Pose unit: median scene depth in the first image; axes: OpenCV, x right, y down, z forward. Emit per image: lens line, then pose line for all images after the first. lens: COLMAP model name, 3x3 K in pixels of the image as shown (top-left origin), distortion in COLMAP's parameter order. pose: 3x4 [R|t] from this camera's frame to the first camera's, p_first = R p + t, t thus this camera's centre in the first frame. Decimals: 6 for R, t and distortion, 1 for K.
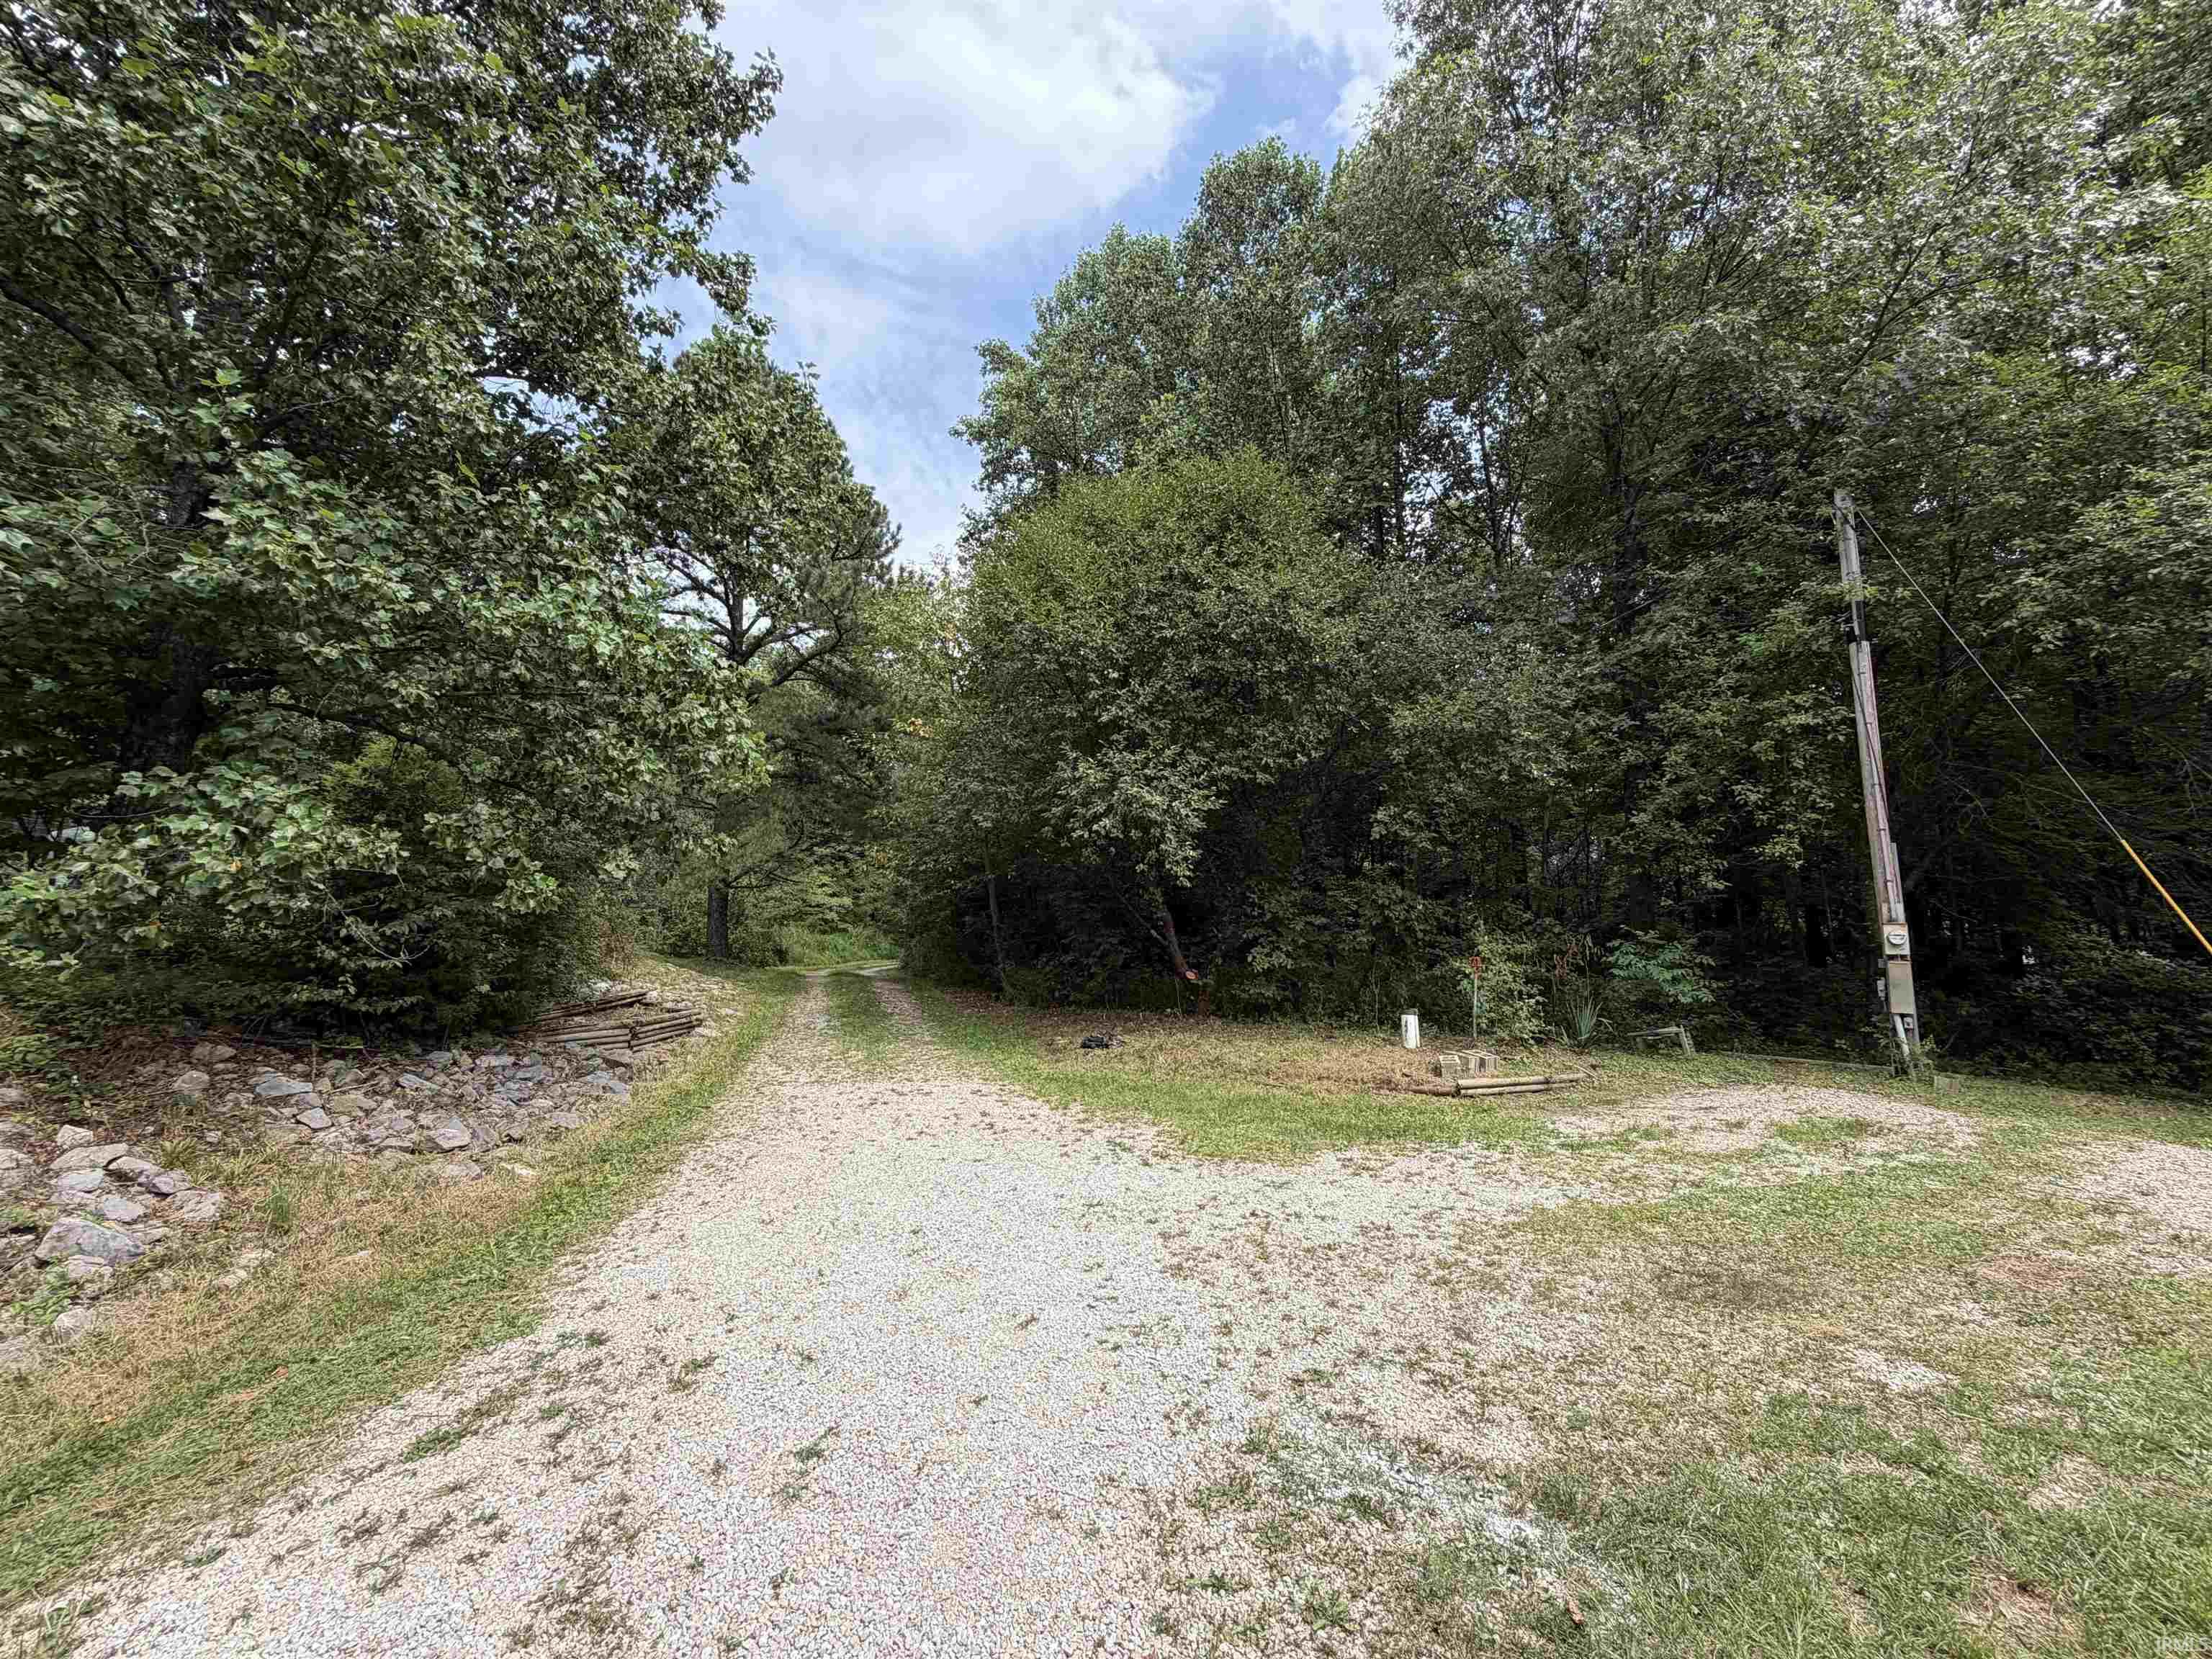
lens RADIAL K [[875.3, 0, 1111.0], [0, 875.3, 819.8], [0, 0, 1]] dist [0.001225, 0.000424]
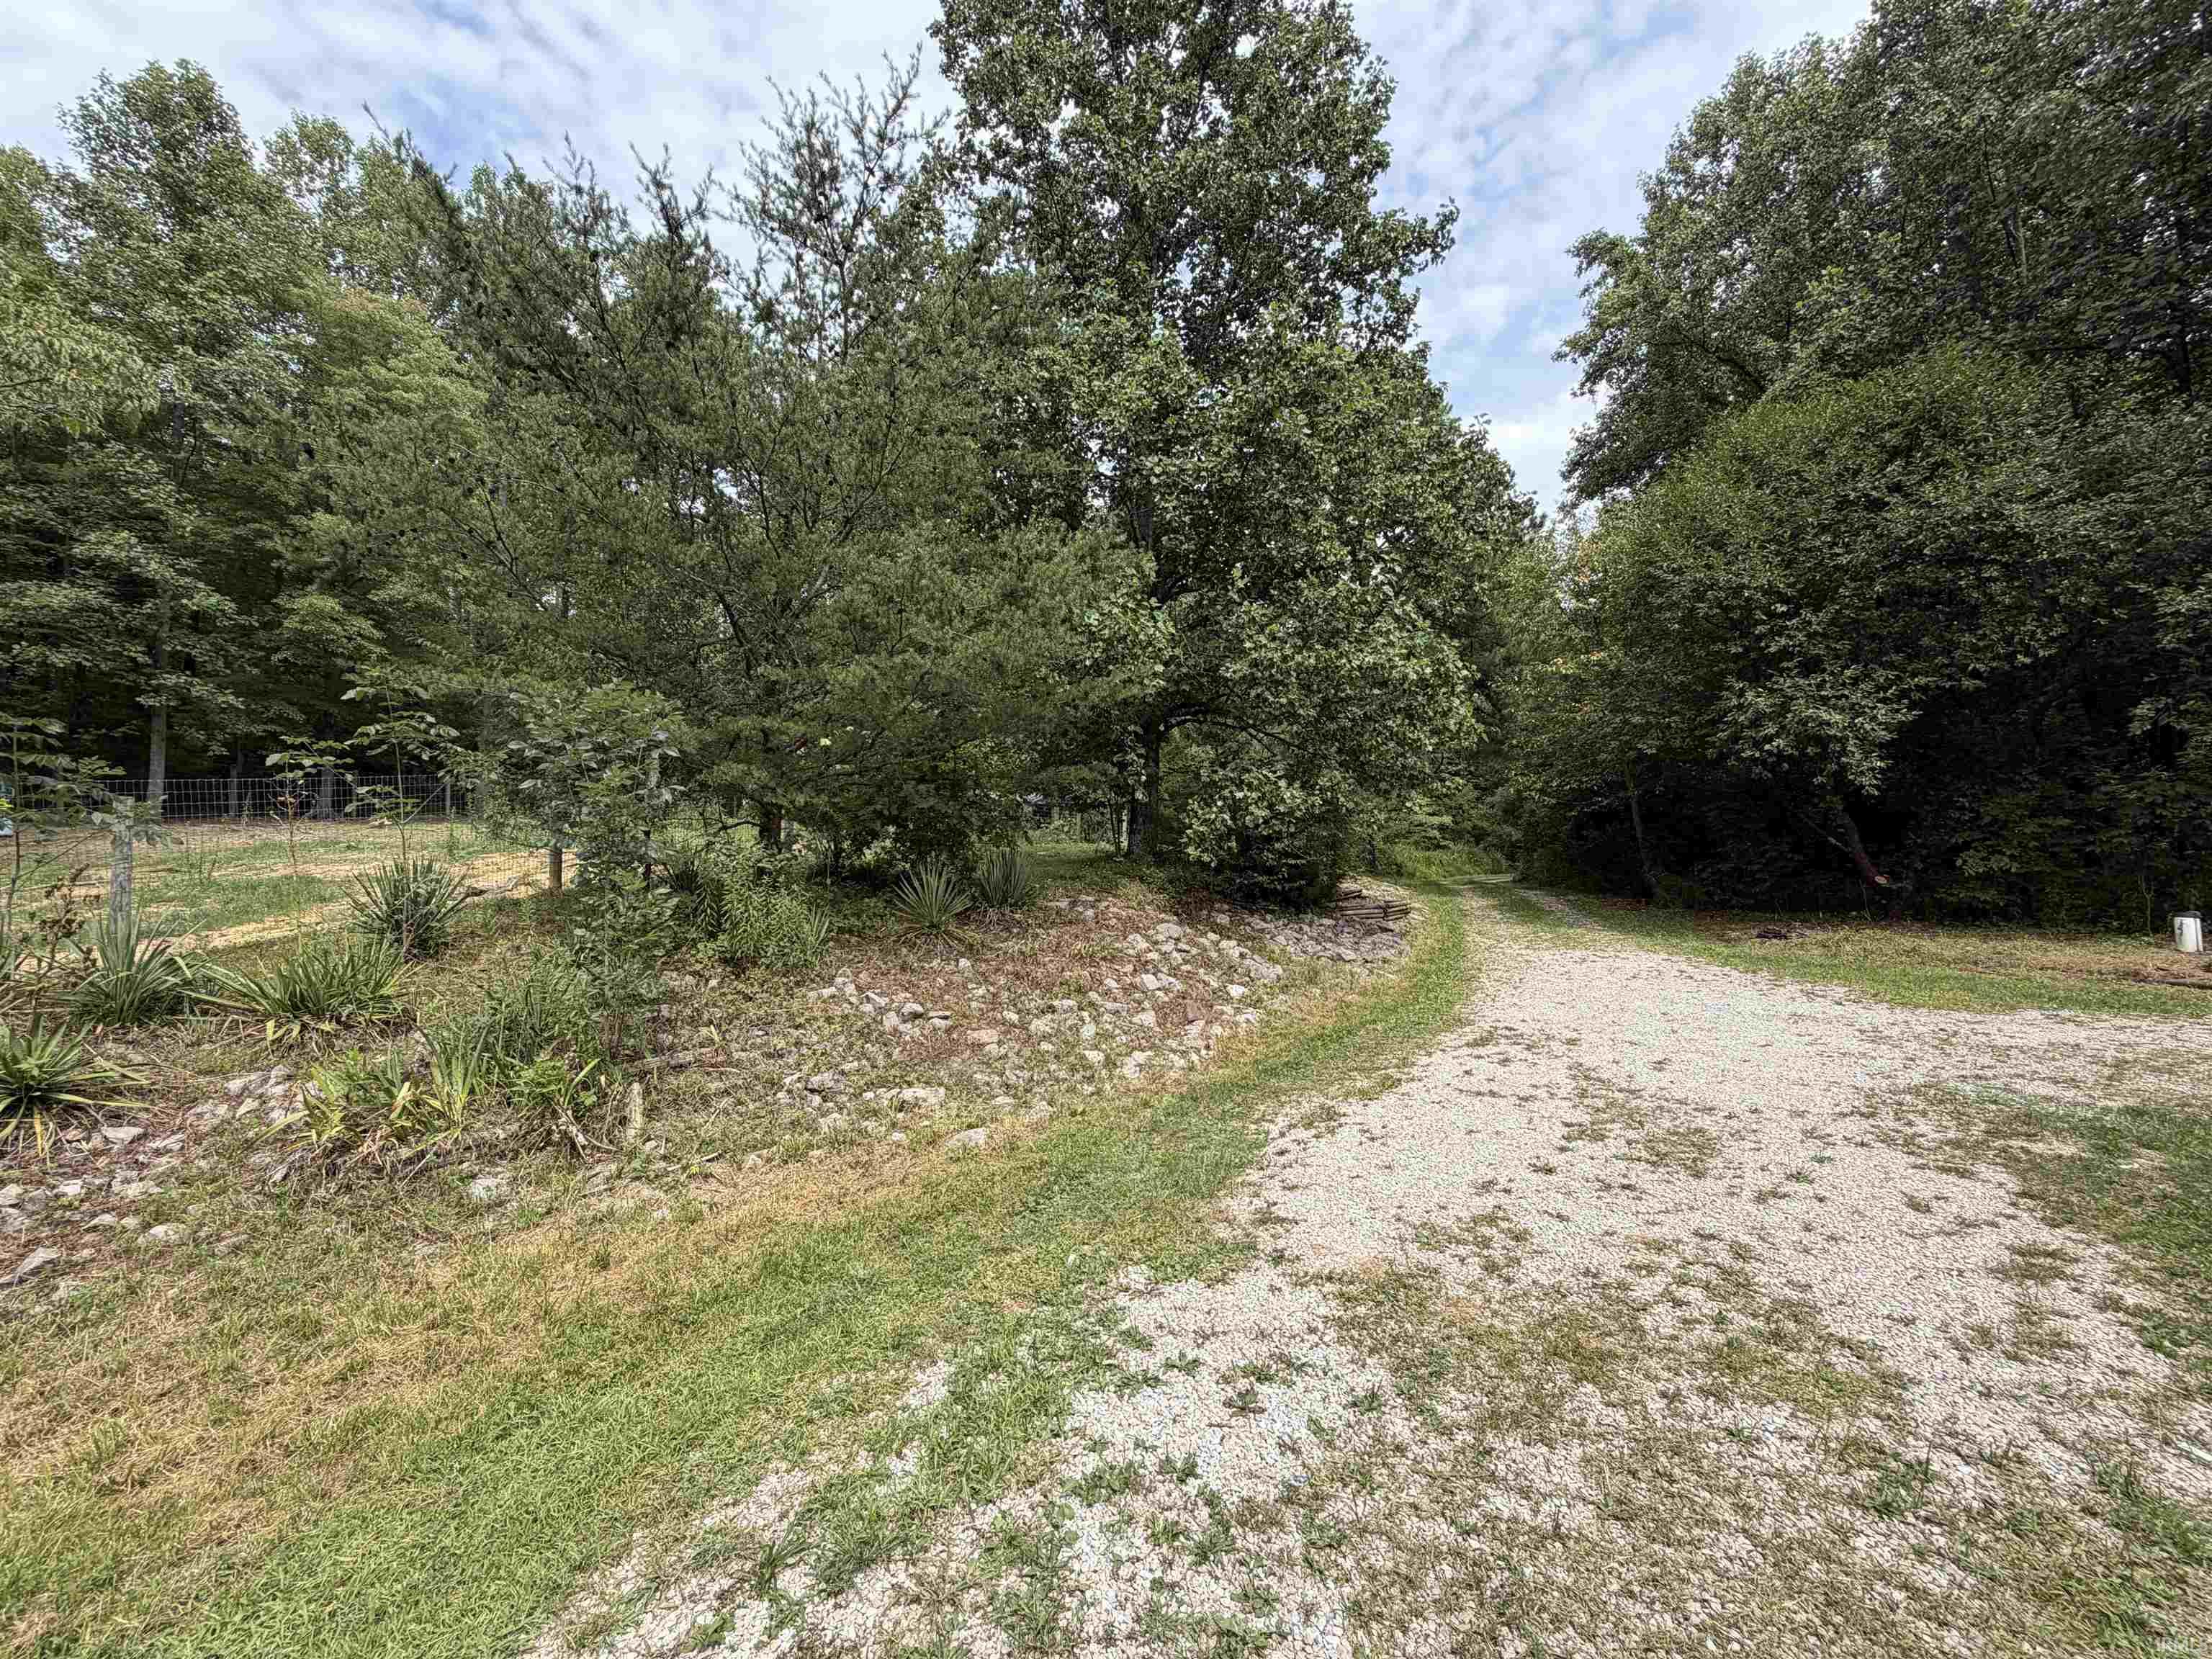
lens RADIAL K [[877.1, 0, 1102.3], [0, 877.1, 826.6], [0, 0, 1]] dist [-0.003452, 0.000231]
pose [[0.804112, -0.029643, -0.593739, -0.039070], [0.088492, 0.993597, 0.070240, -0.044764], [0.587855, -0.109022, 0.801586, -0.427228]]
